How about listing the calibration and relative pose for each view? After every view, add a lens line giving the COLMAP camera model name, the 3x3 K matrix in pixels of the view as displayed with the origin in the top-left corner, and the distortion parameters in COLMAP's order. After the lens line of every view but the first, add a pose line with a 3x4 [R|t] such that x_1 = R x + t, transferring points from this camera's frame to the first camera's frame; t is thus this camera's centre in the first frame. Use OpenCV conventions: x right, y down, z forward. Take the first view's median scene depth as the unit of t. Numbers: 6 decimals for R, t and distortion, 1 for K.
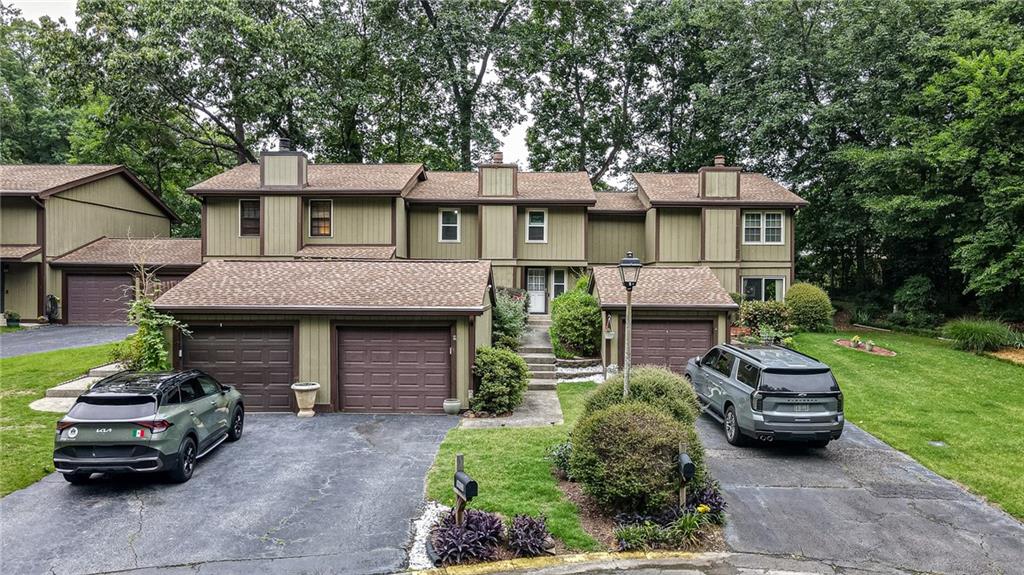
lens RADIAL K [[777.6, 0, 512.4], [0, 777.6, 288.2], [0, 0, 1]] dist [0.013820, 0.005358]
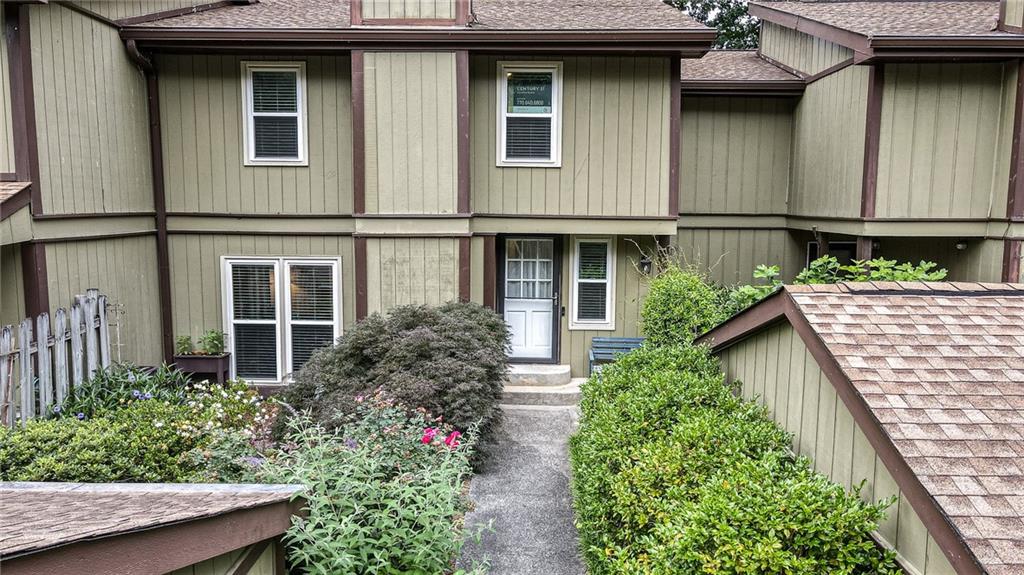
lens RADIAL K [[777.6, 0, 513.0], [0, 777.6, 289.8], [0, 0, 1]] dist [0.013820, 0.005358]
pose [[0.999990, 0.002112, -0.003813, 0.025245], [-0.001722, 0.995032, 0.099545, -0.038477], [0.004005, -0.099537, 0.995026, 0.652823]]
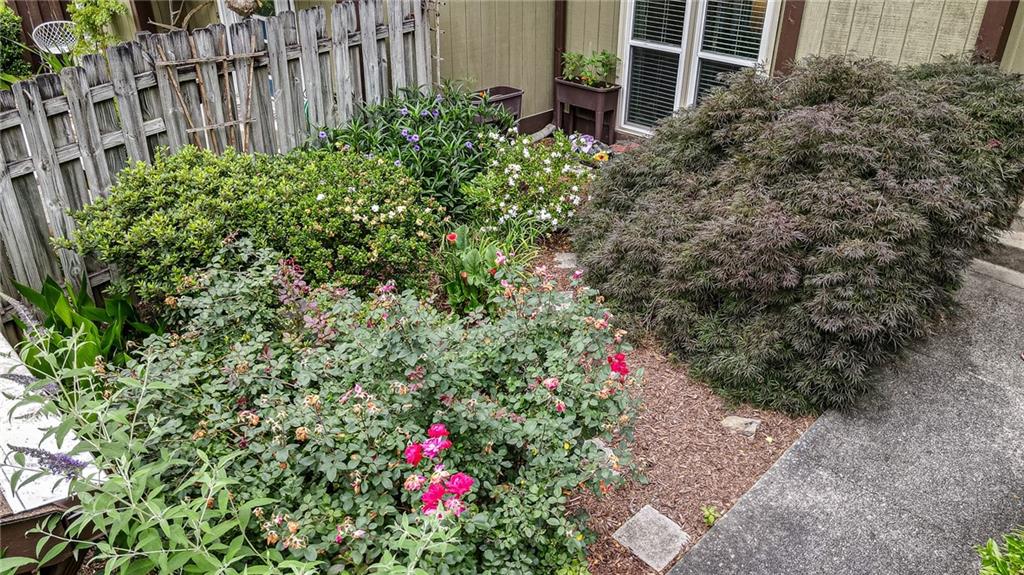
lens RADIAL K [[777.6, 0, 510.2], [0, 777.6, 287.6], [0, 0, 1]] dist [0.013820, 0.005358]
pose [[0.704898, 0.327495, -0.629179, 0.051806], [-0.007559, 0.890449, 0.455020, -0.031824], [0.709269, -0.315986, 0.630151, 0.793015]]
